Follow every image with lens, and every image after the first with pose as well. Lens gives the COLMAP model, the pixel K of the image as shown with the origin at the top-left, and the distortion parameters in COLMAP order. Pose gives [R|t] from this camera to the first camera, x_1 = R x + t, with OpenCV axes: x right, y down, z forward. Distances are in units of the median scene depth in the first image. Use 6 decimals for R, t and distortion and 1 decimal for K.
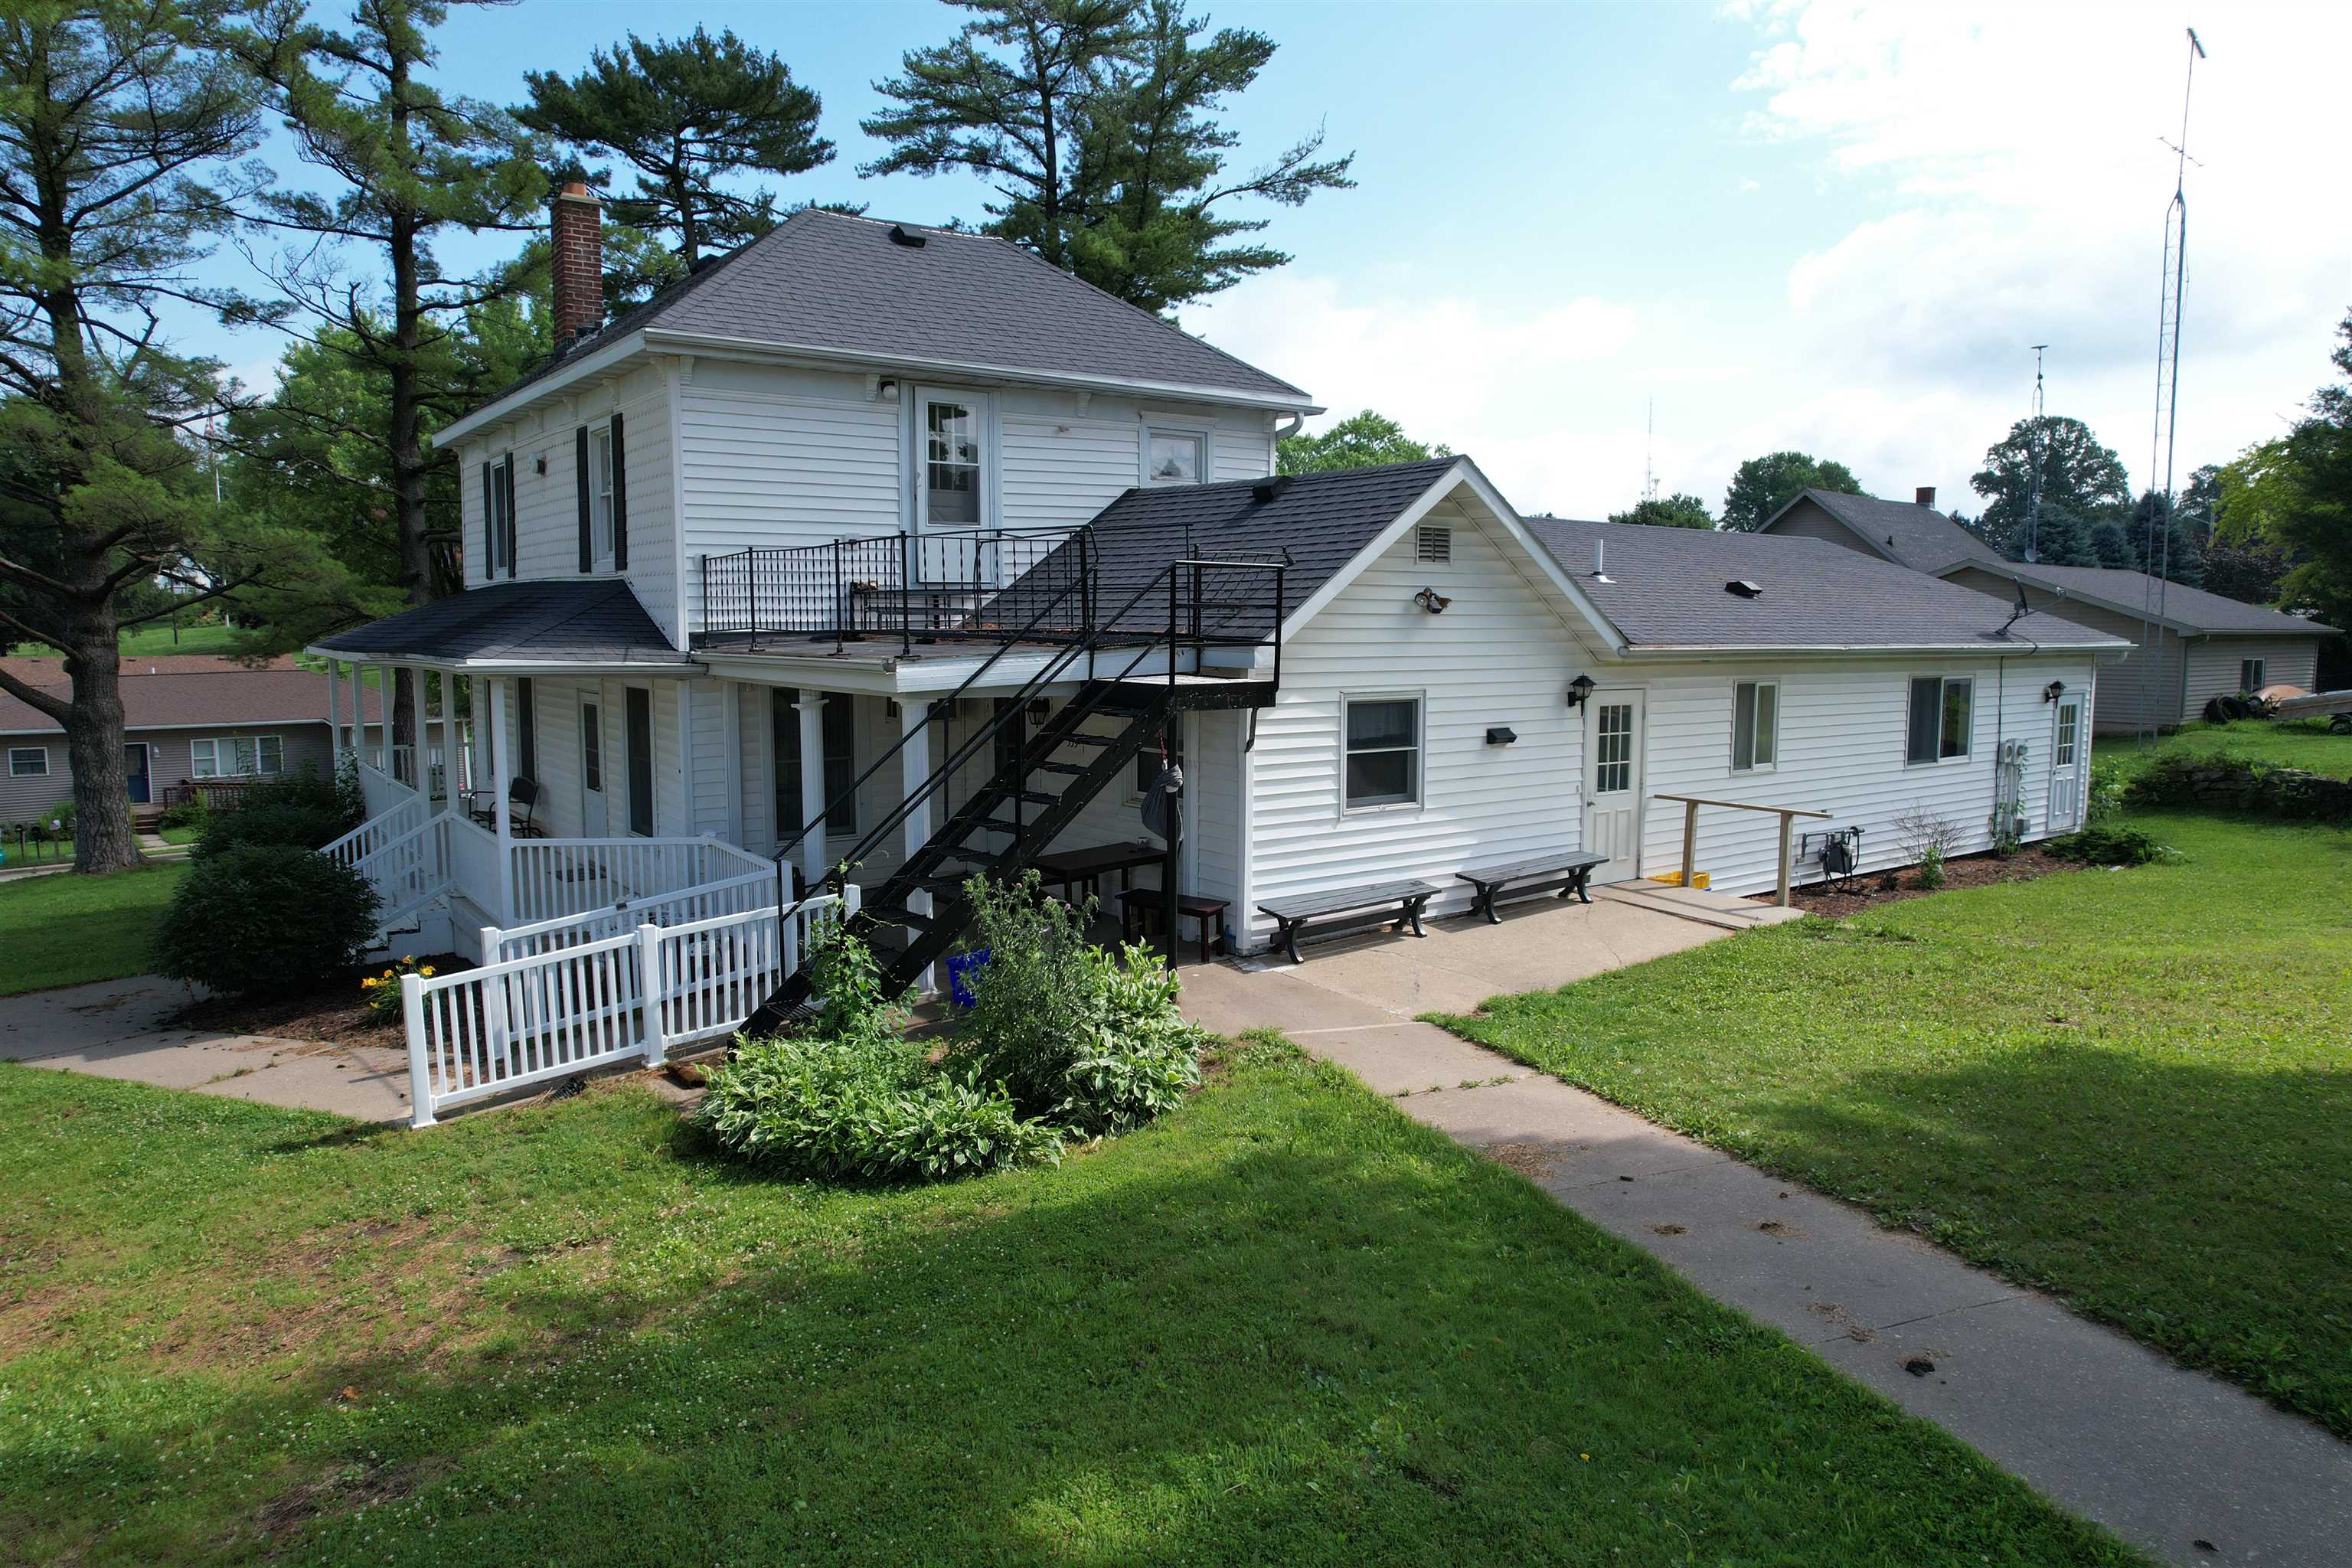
lens RADIAL K [[1499.0, 0, 1163.4], [0, 1499.0, 782.4], [0, 0, 1]] dist [-0.080243, 0.078799]
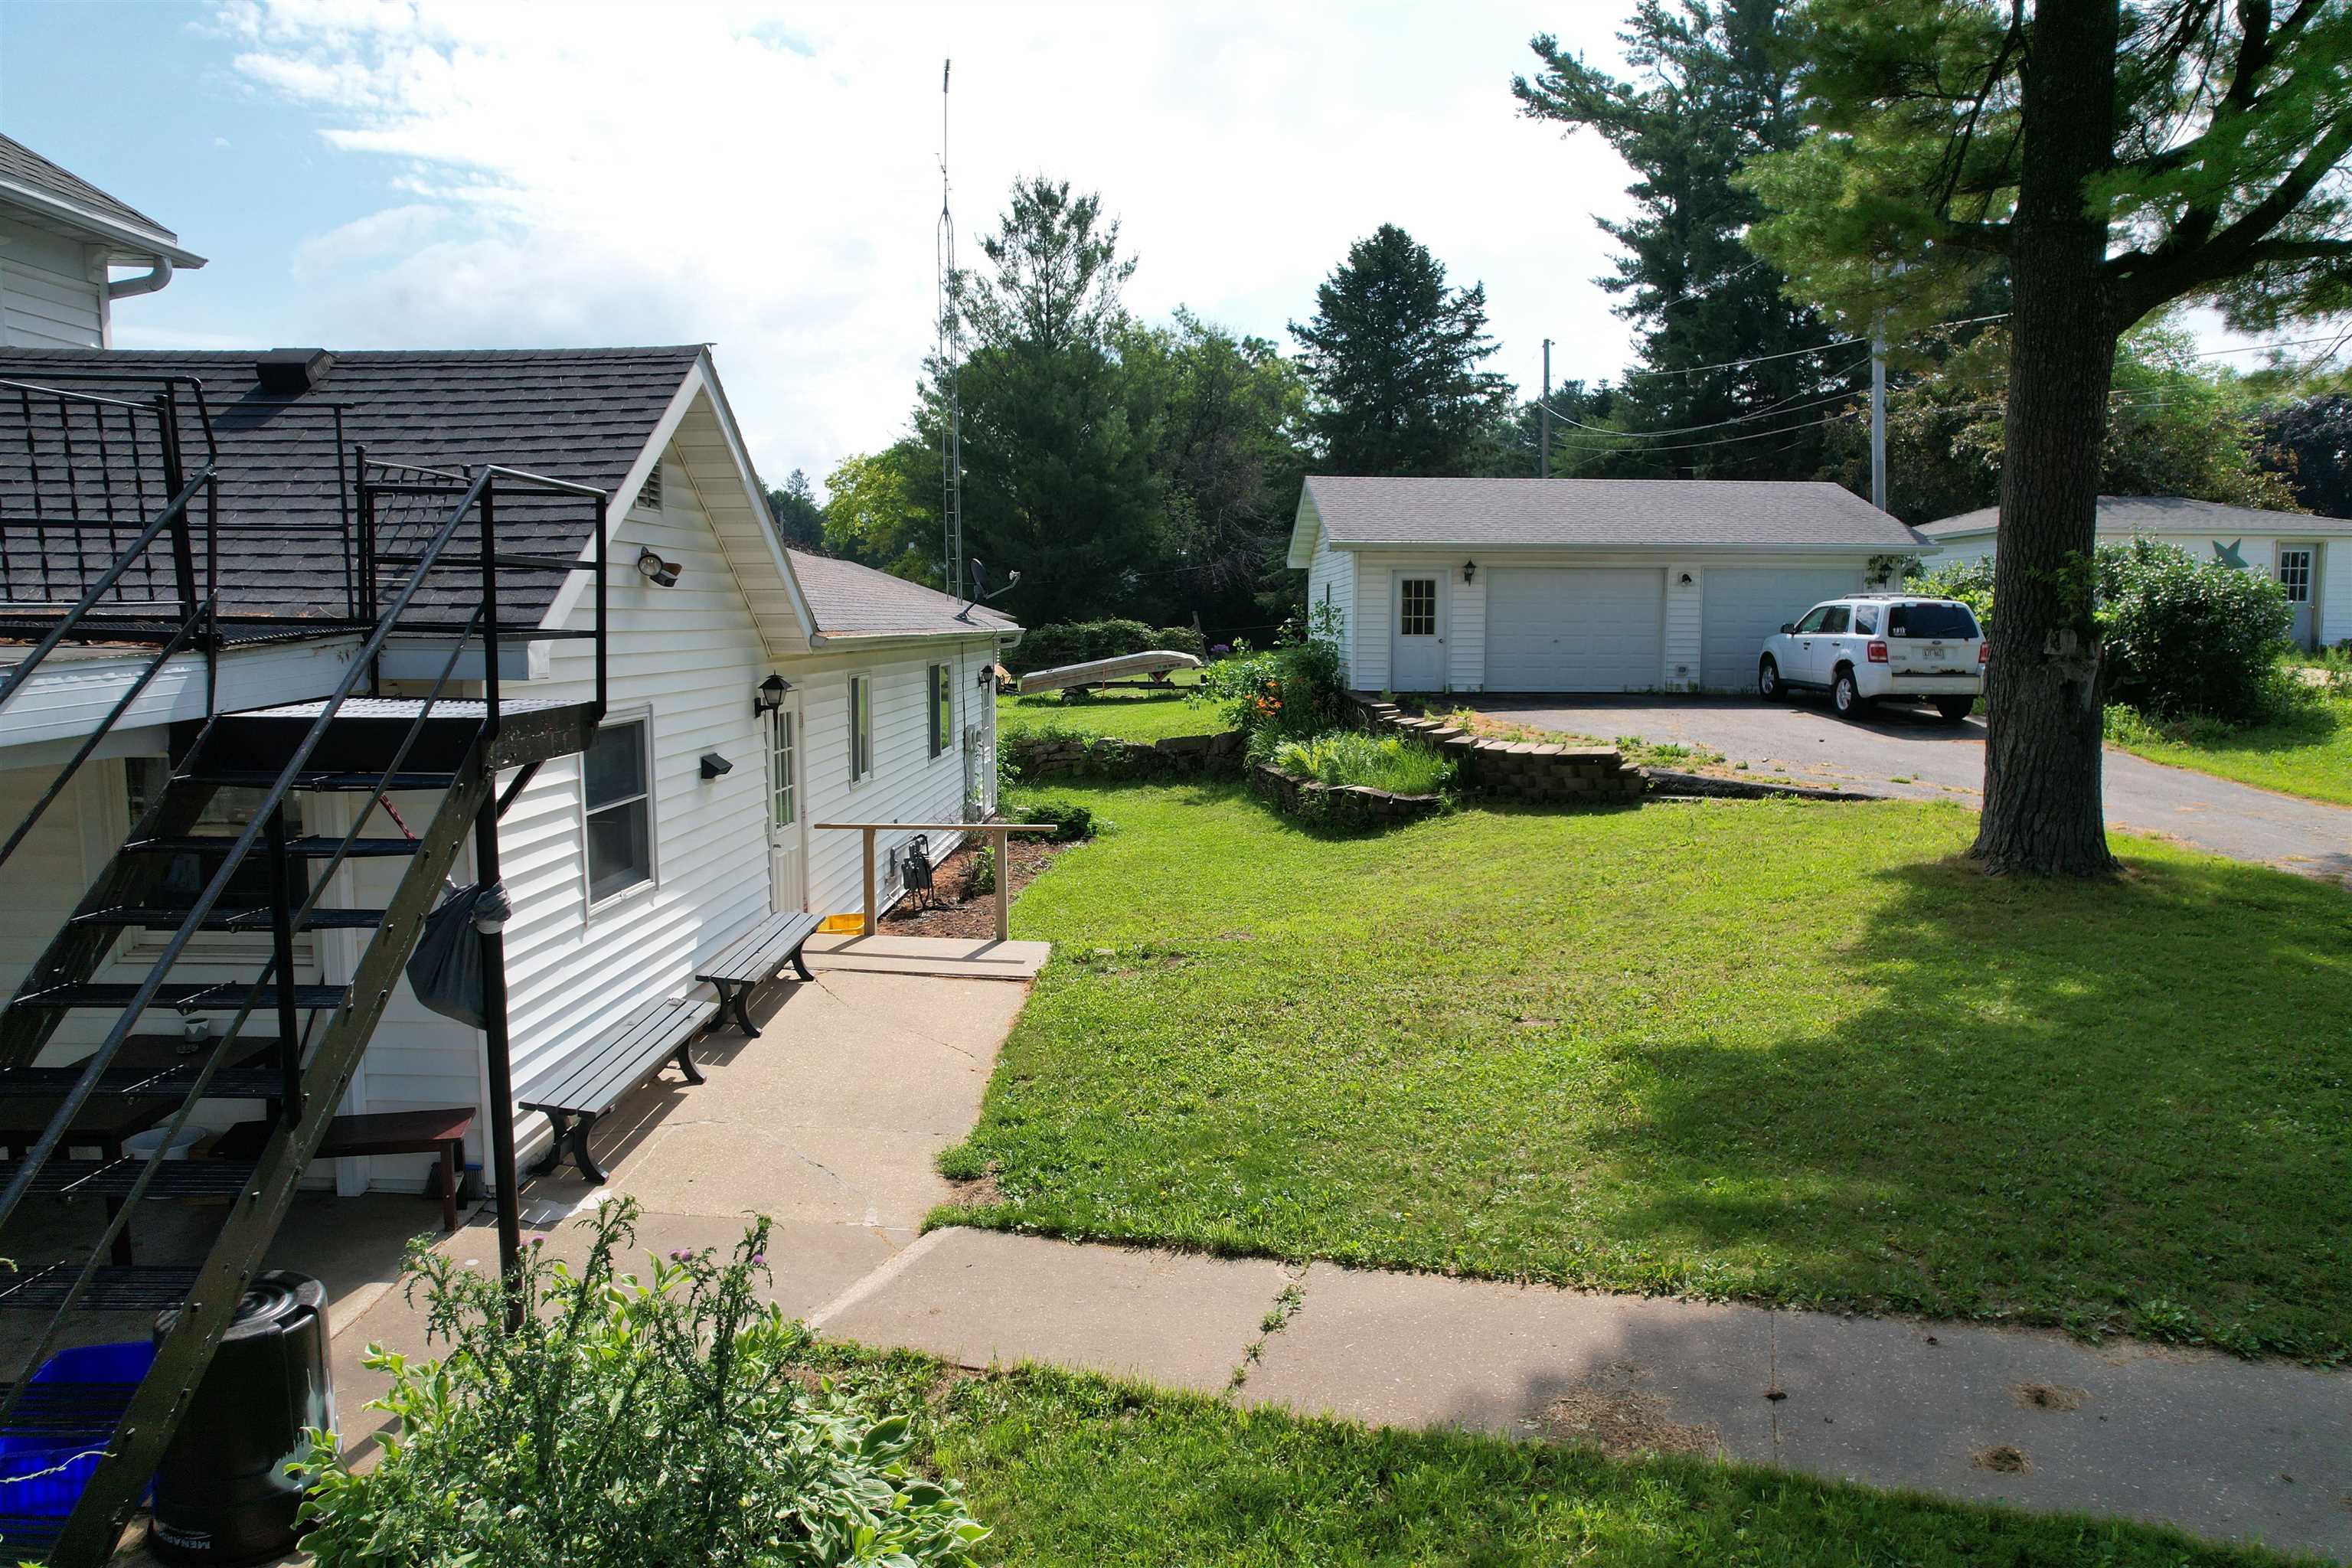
lens RADIAL K [[1514.9, 0, 1174.8], [0, 1514.9, 753.8], [0, 0, 1]] dist [-0.025353, 0.000500]
pose [[0.608848, -0.072186, 0.789996, -0.193777], [0.084999, 0.996055, 0.025506, -0.035684], [-0.788720, 0.051620, 0.612581, 0.393497]]
